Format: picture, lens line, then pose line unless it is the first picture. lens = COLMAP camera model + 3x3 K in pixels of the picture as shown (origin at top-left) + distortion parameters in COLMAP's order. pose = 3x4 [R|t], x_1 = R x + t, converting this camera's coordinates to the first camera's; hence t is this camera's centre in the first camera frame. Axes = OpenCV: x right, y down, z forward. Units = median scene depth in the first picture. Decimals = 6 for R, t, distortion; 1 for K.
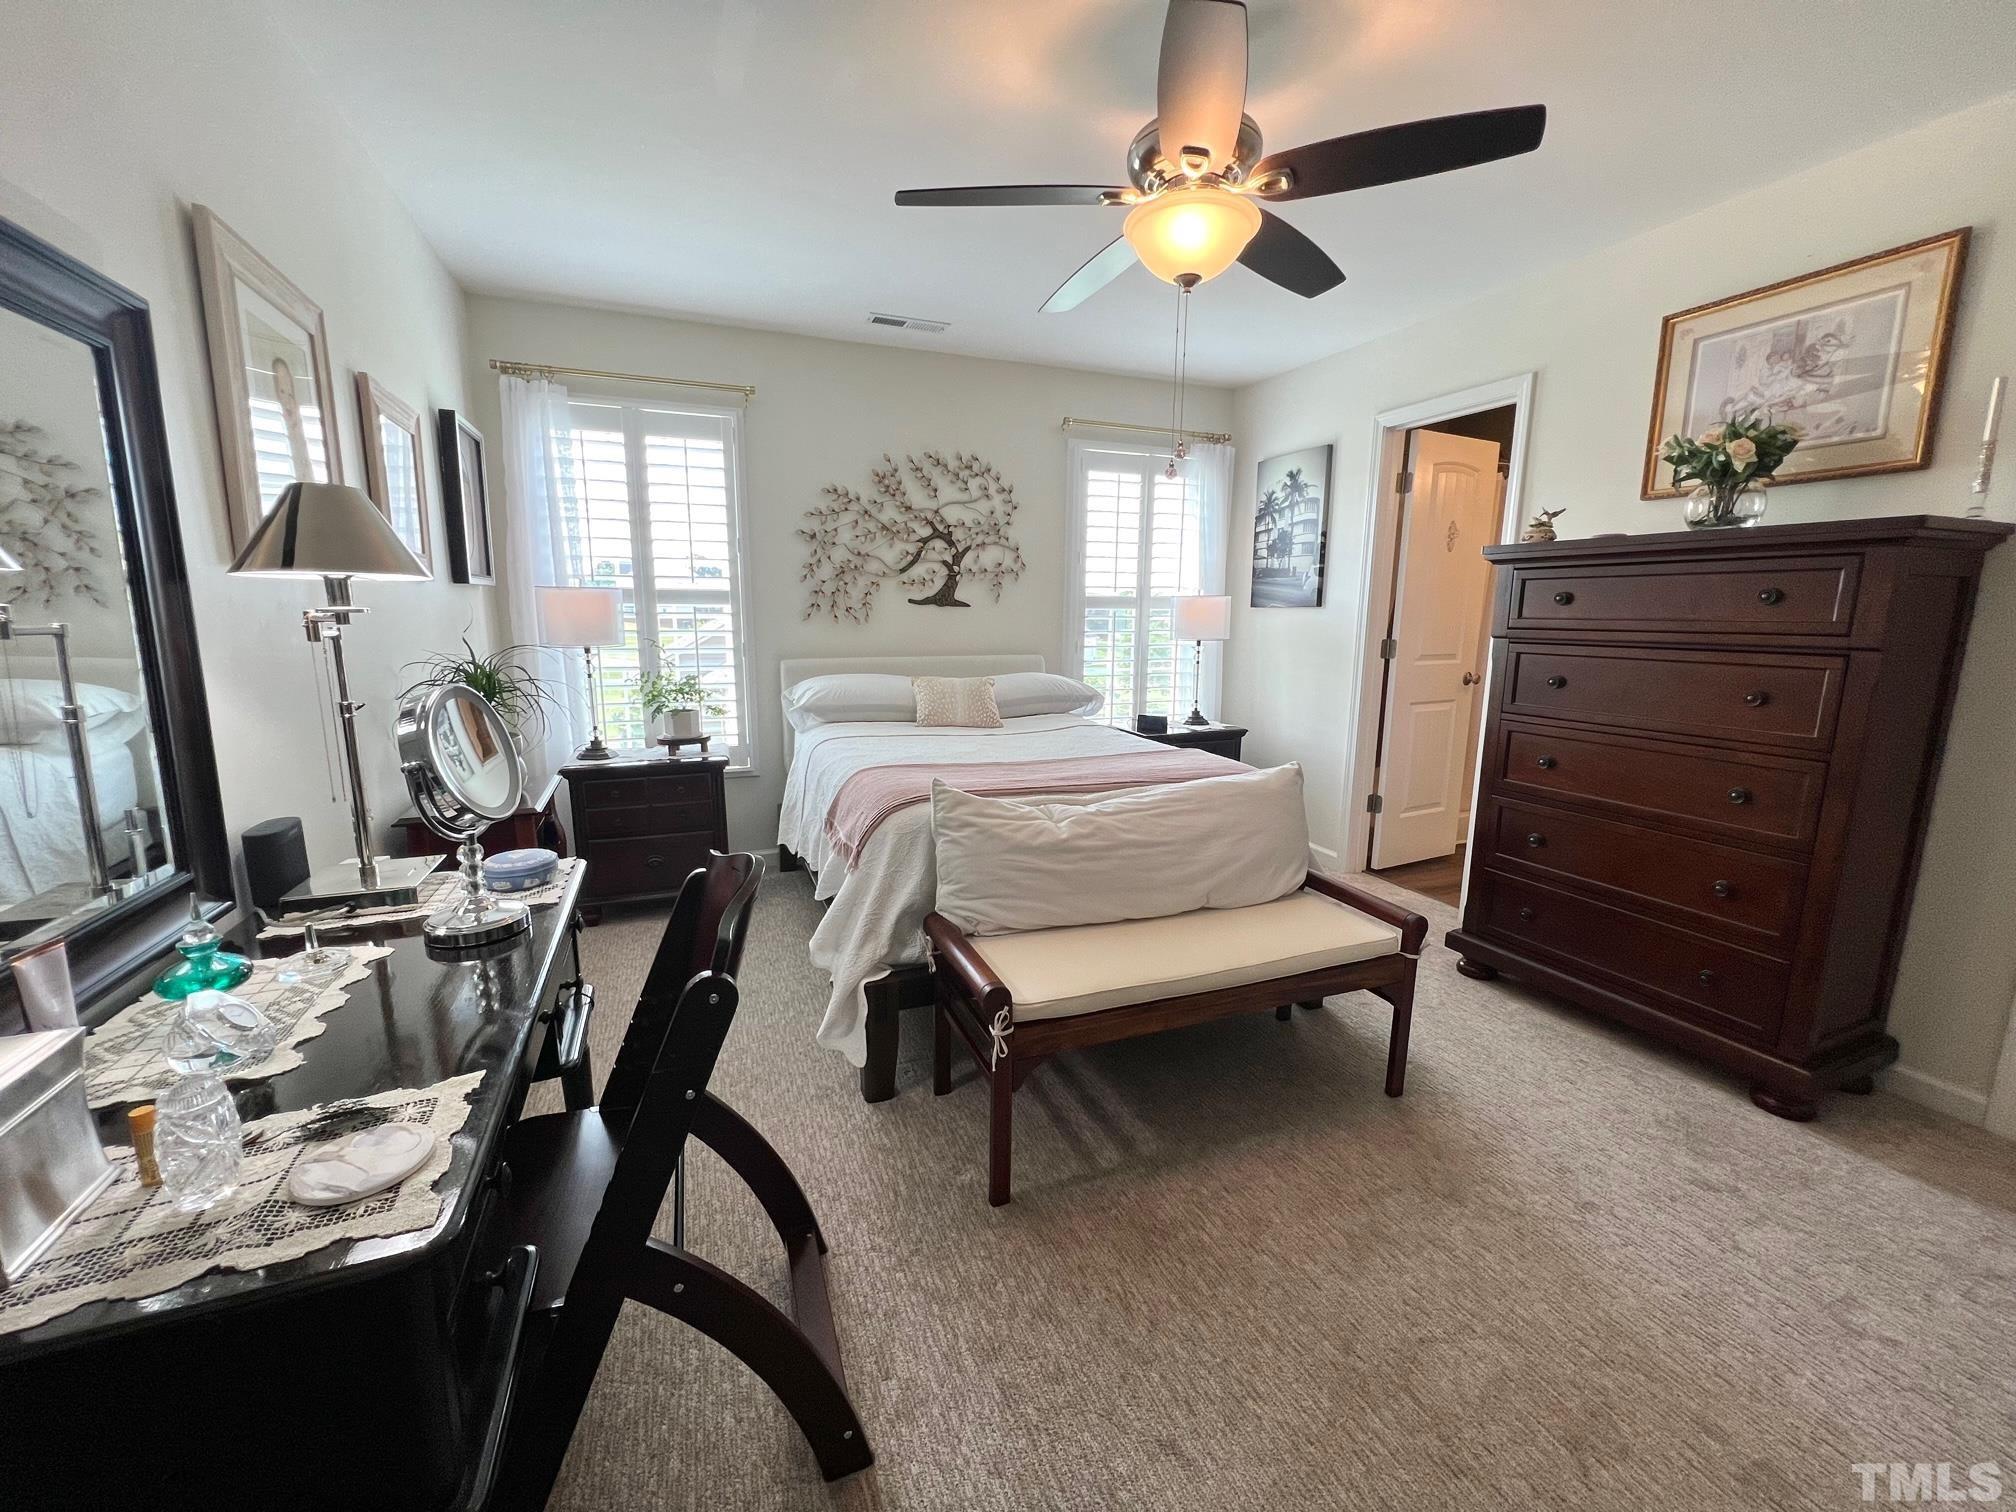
lens RADIAL K [[806.8, 0, 1004.5], [0, 806.8, 751.1], [0, 0, 1]] dist [-0.000791, 0.000851]
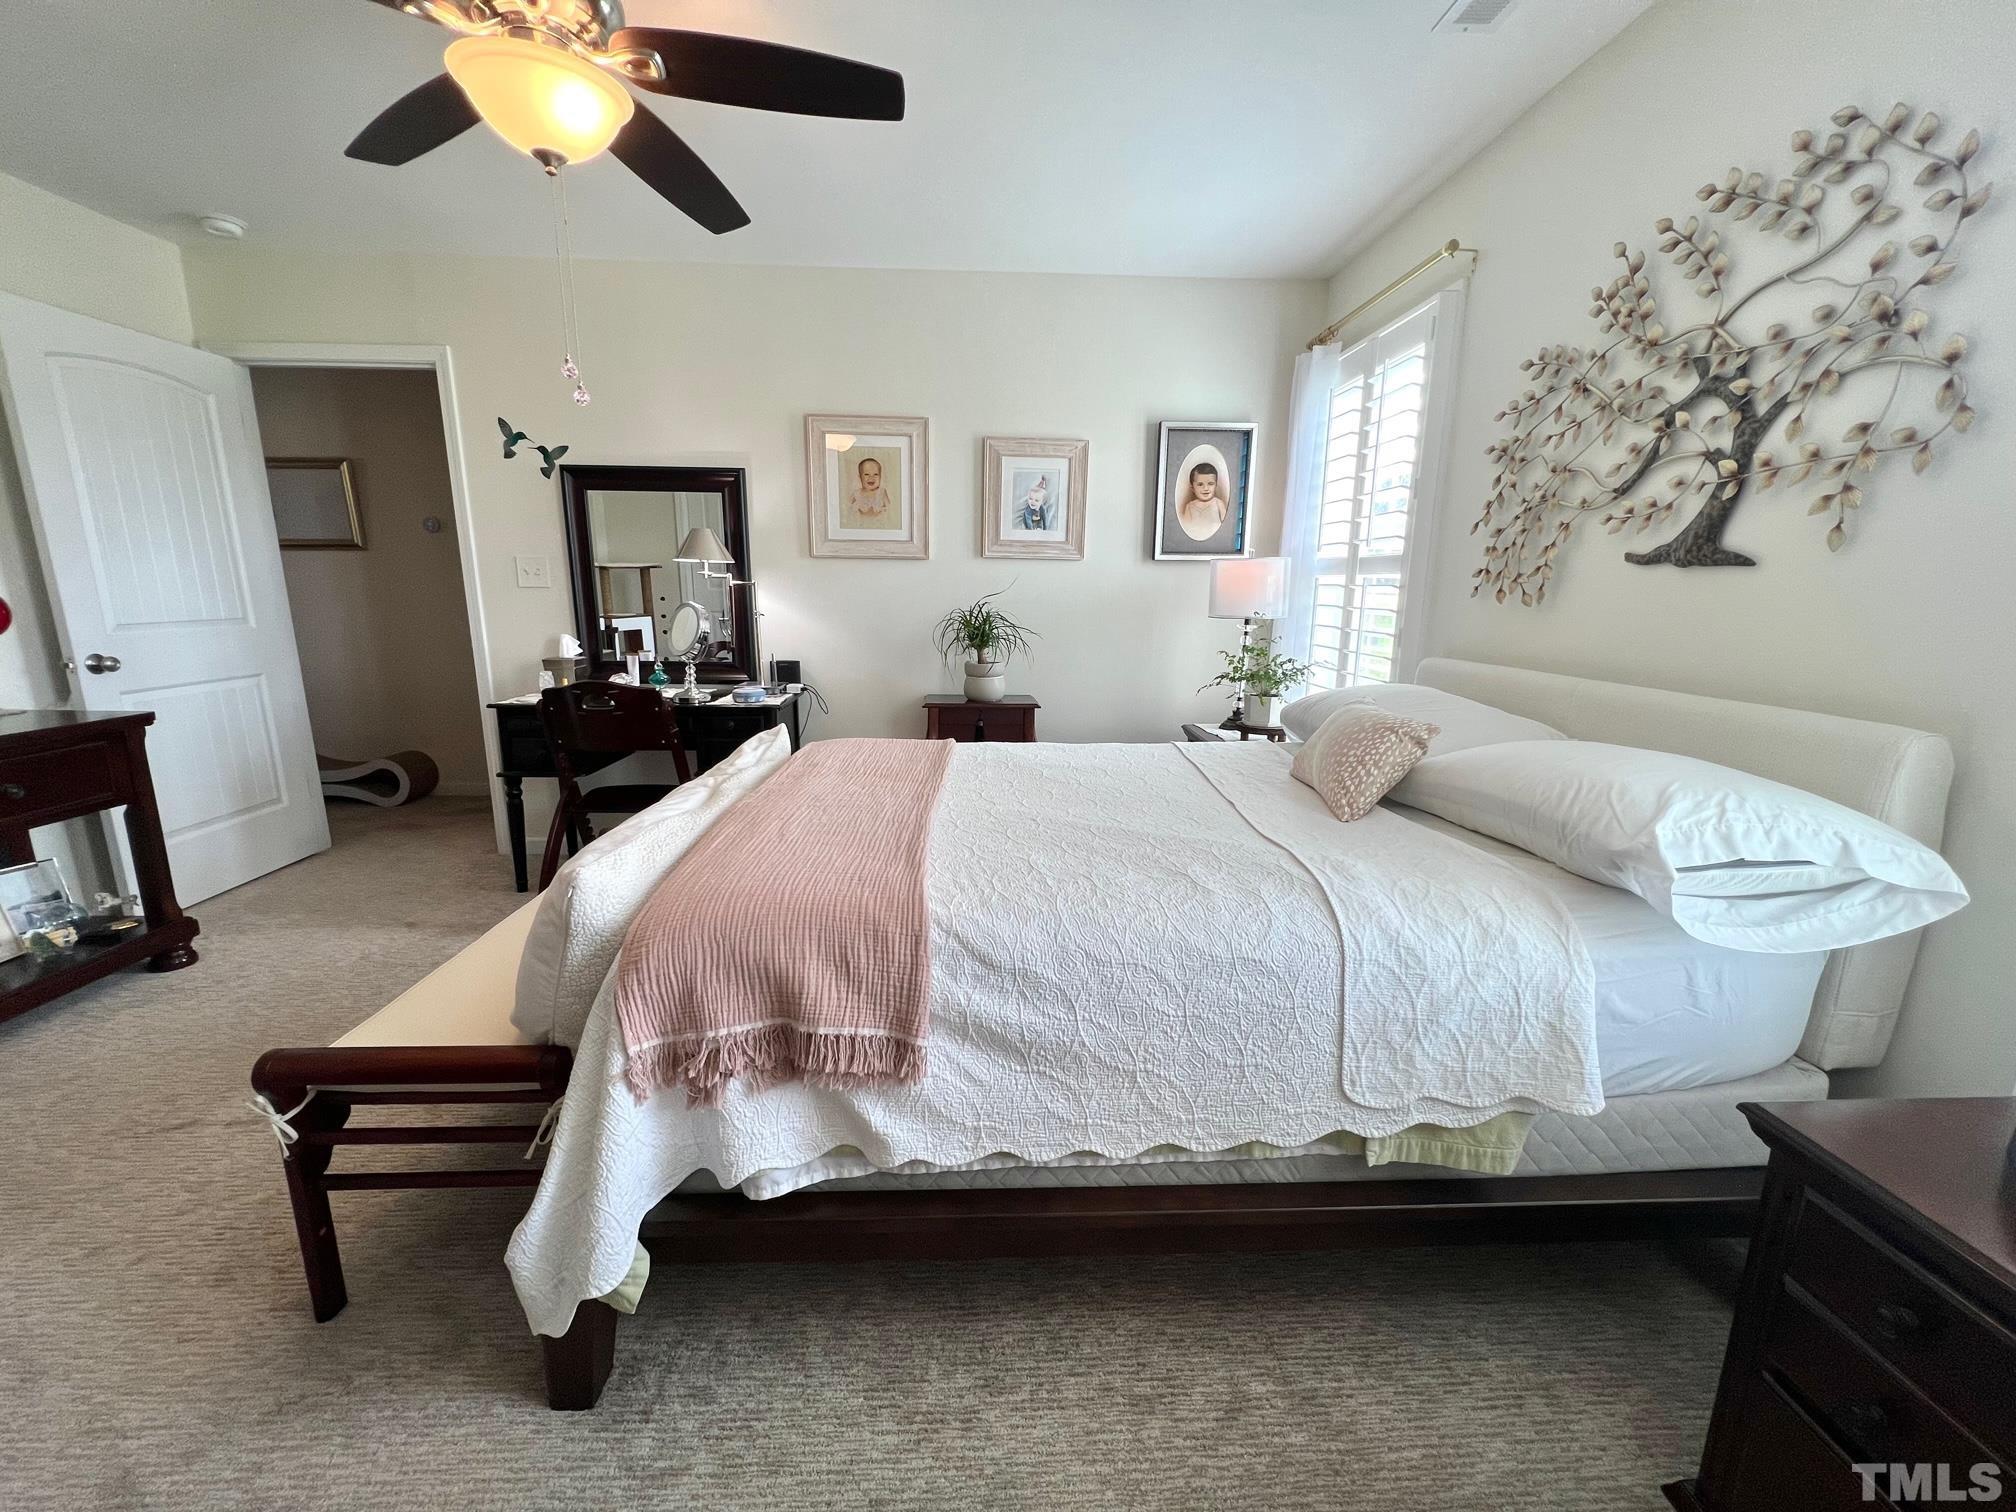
lens RADIAL K [[806.8, 0, 1007.0], [0, 806.8, 753.8], [0, 0, 1]] dist [-0.000791, 0.000851]
pose [[-0.325226, 0.183750, -0.927612, 0.435731], [-0.174529, 0.952424, 0.249856, -0.134016], [0.929391, 0.243155, -0.277683, 0.831022]]
